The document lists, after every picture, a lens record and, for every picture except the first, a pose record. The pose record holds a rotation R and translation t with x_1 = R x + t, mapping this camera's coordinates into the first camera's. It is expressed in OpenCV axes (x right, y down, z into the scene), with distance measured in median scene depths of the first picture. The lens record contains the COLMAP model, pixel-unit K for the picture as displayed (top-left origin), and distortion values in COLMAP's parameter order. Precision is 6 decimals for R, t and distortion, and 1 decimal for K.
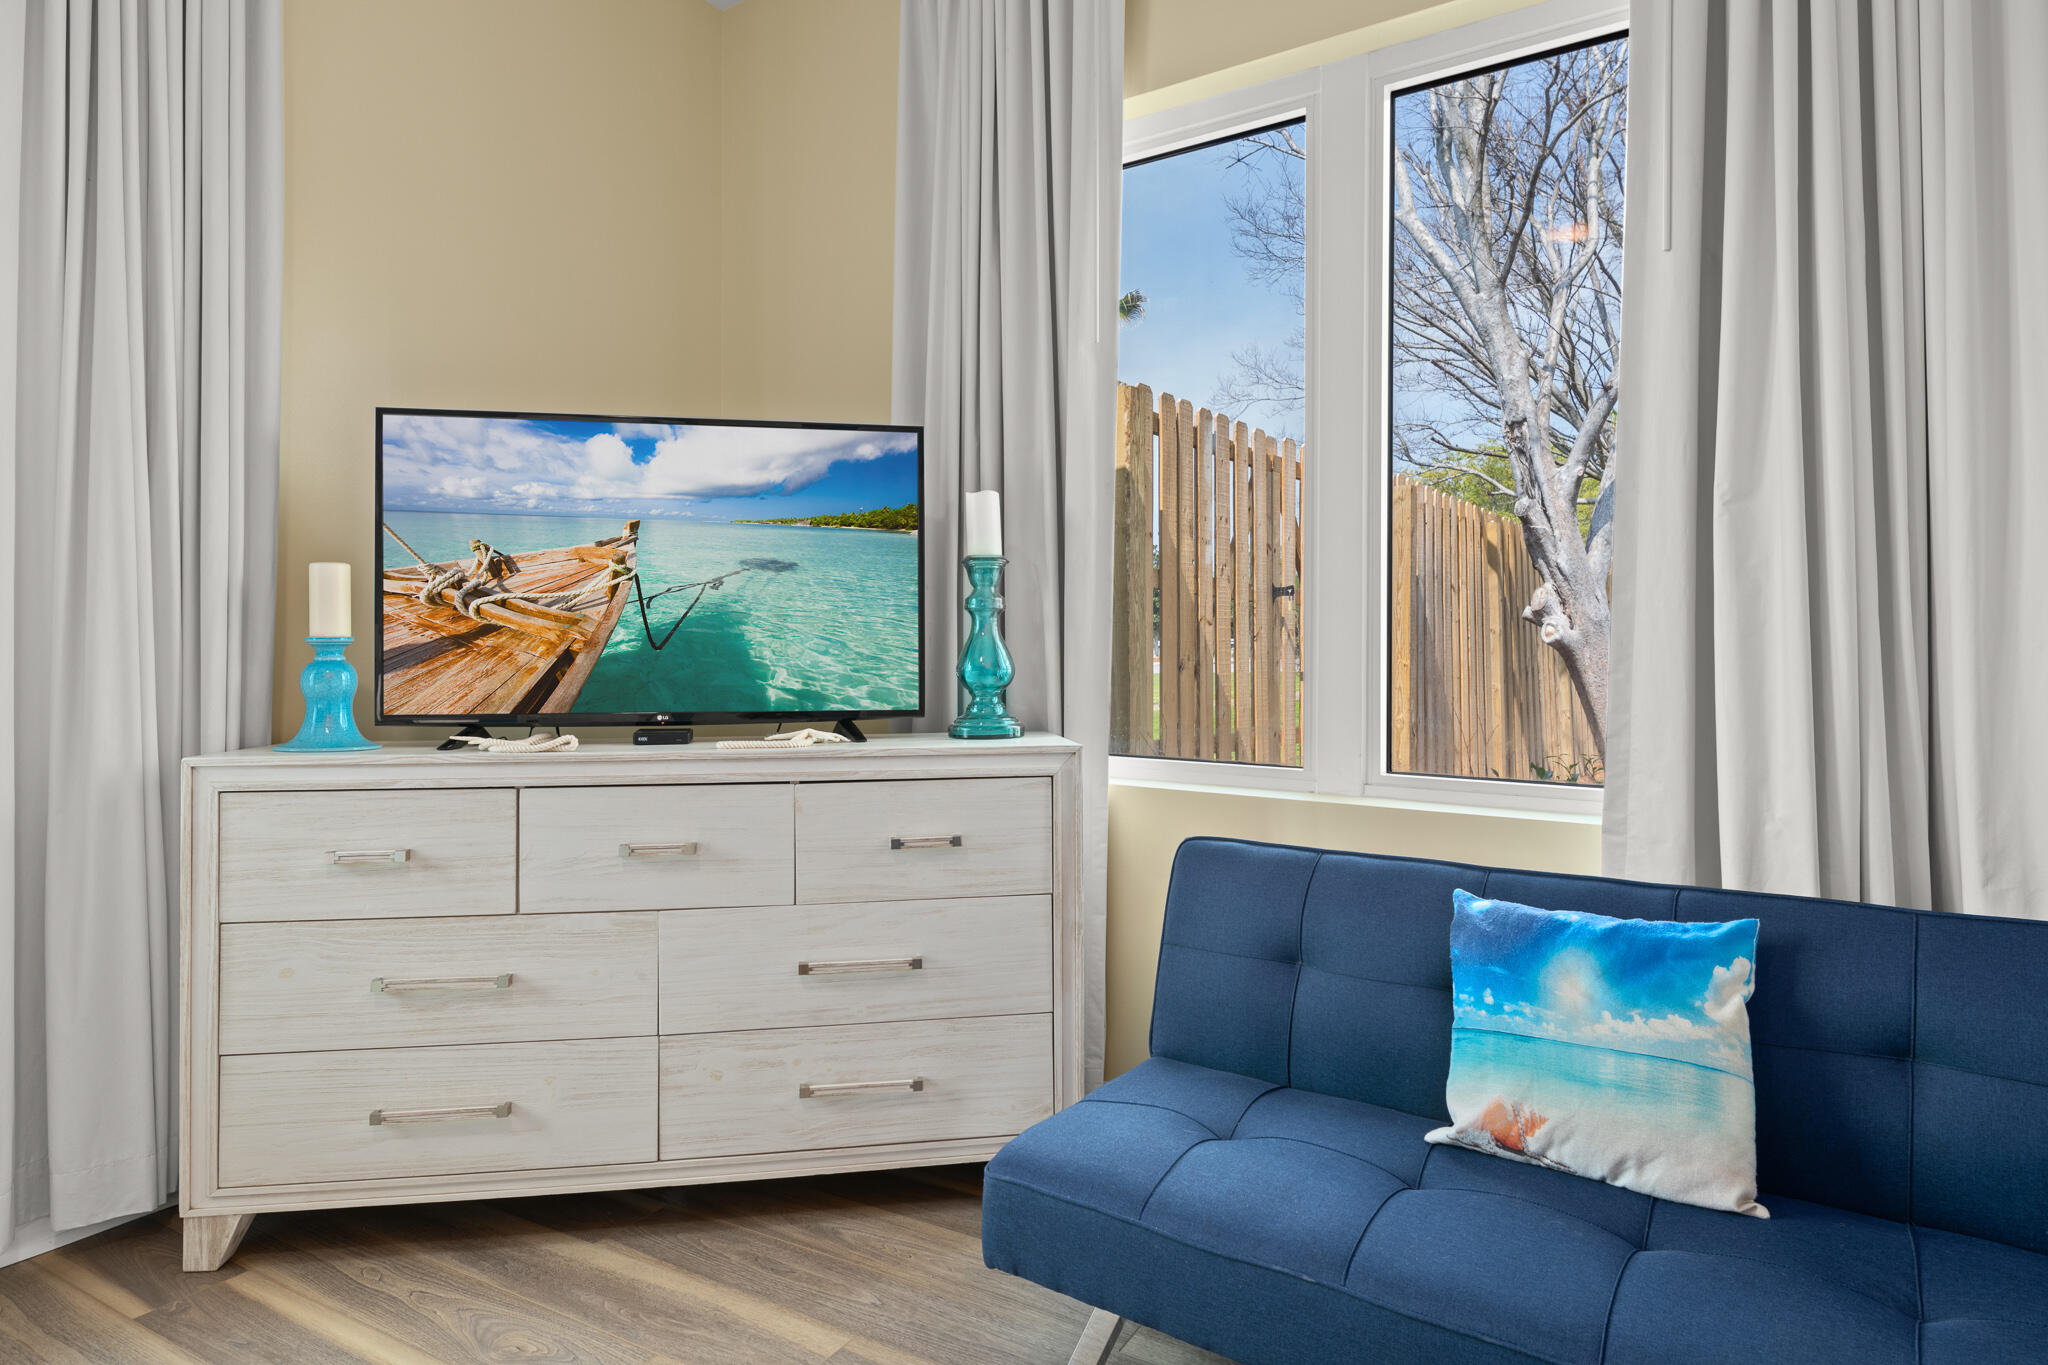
lens RADIAL K [[1181.2, 0, 1021.3], [0, 1181.2, 689.9], [0, 0, 1]] dist [-0.032652, -0.002449]
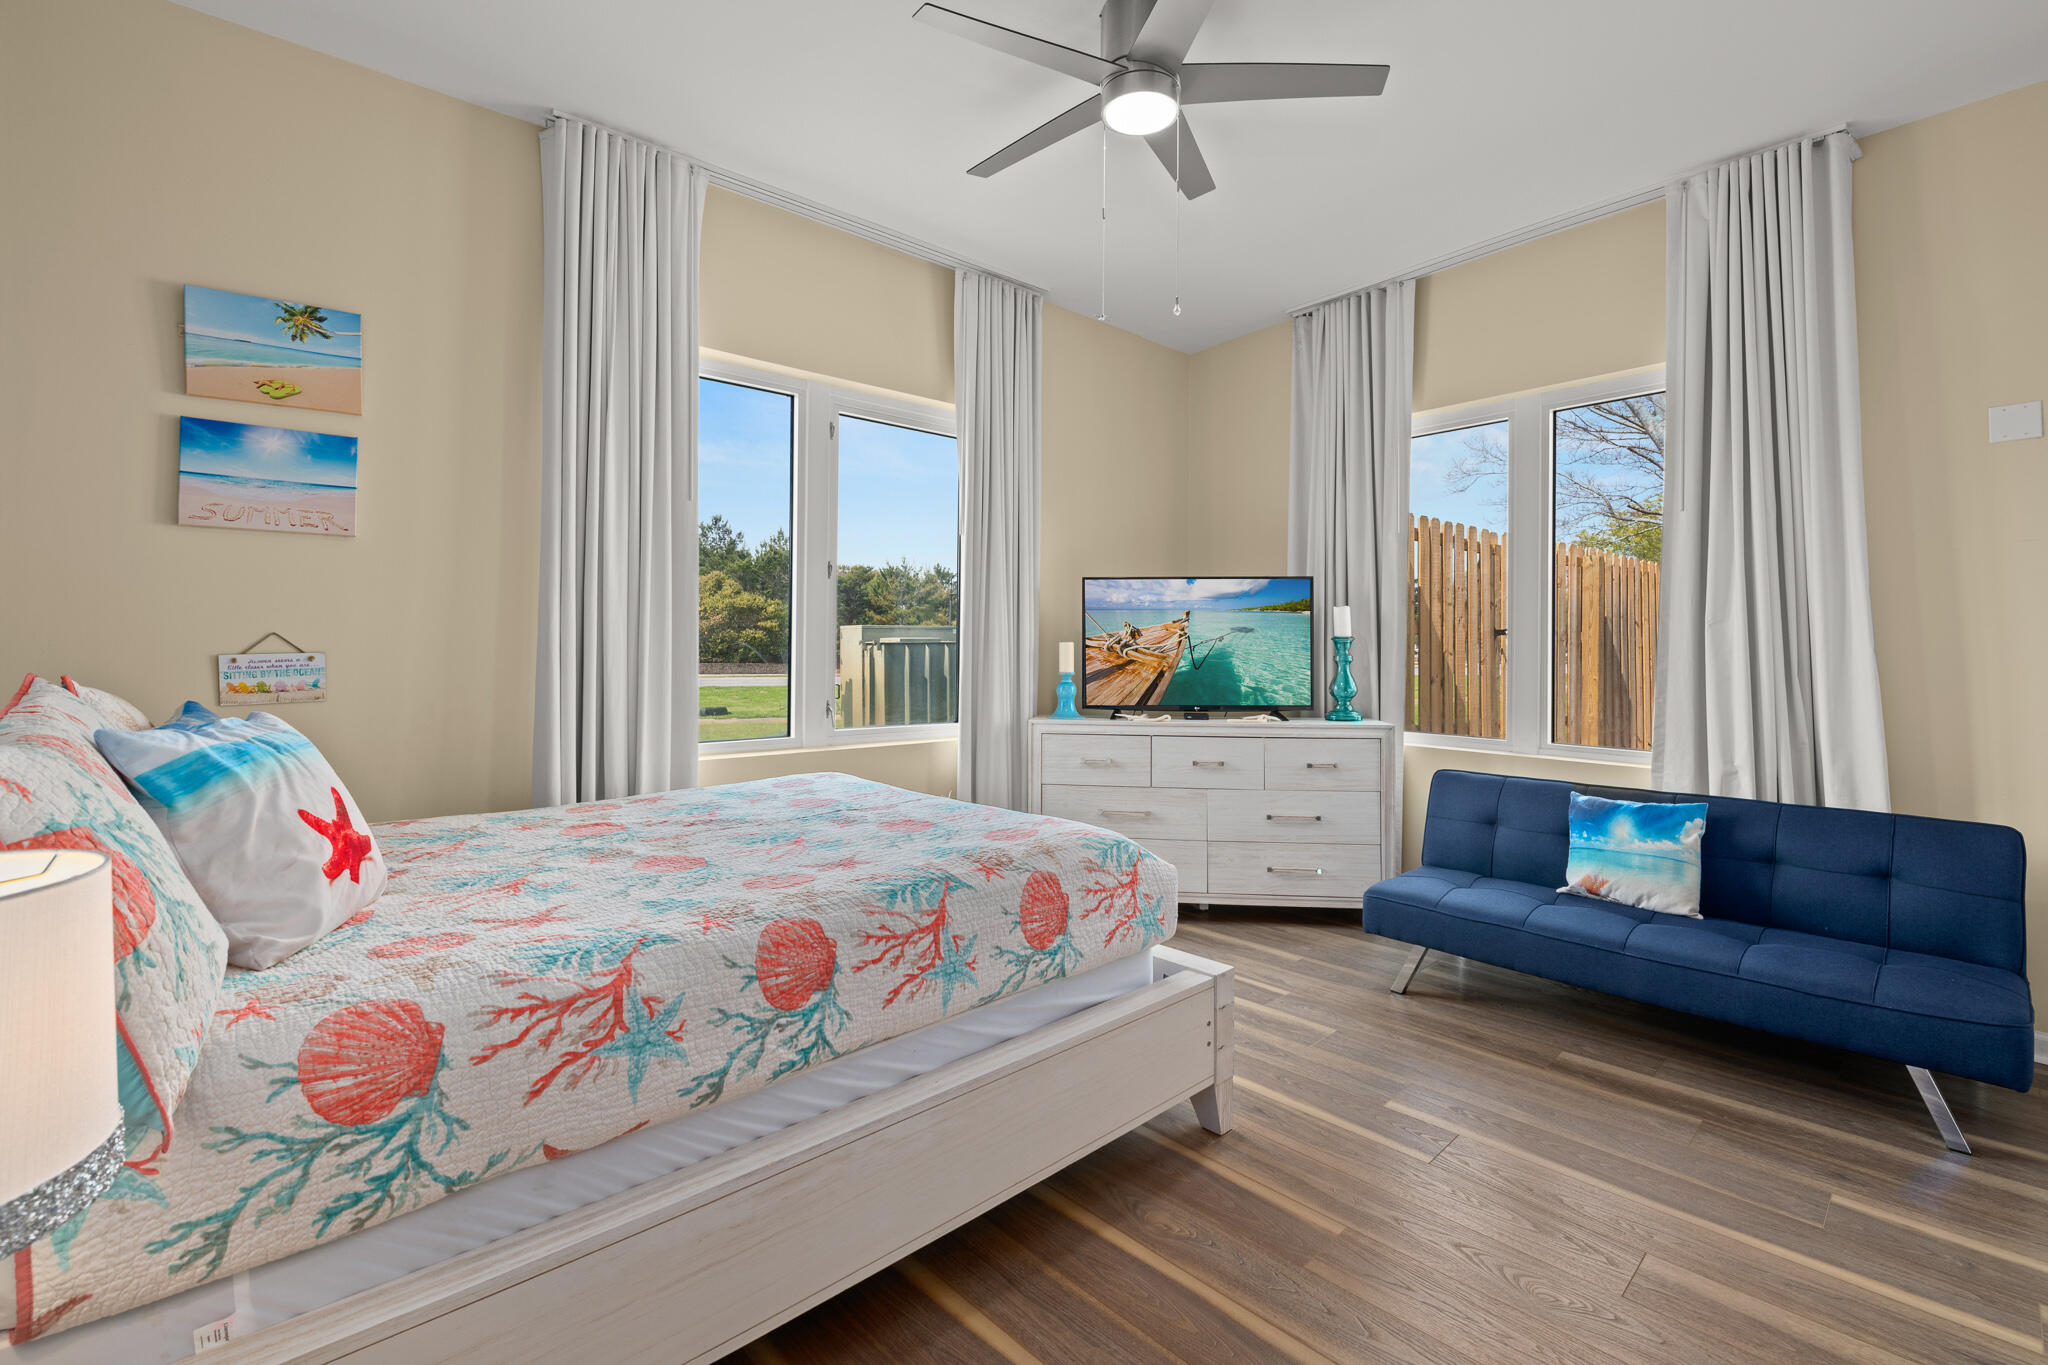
lens RADIAL K [[927.2, 0, 1015.4], [0, 927.2, 650.3], [0, 0, 1]] dist [-0.005155, -0.002055]
pose [[0.962797, 0.006321, -0.270153, -0.169624], [-0.015474, 0.999376, -0.031762, -0.027874], [0.269783, 0.034761, 0.962293, -0.899039]]
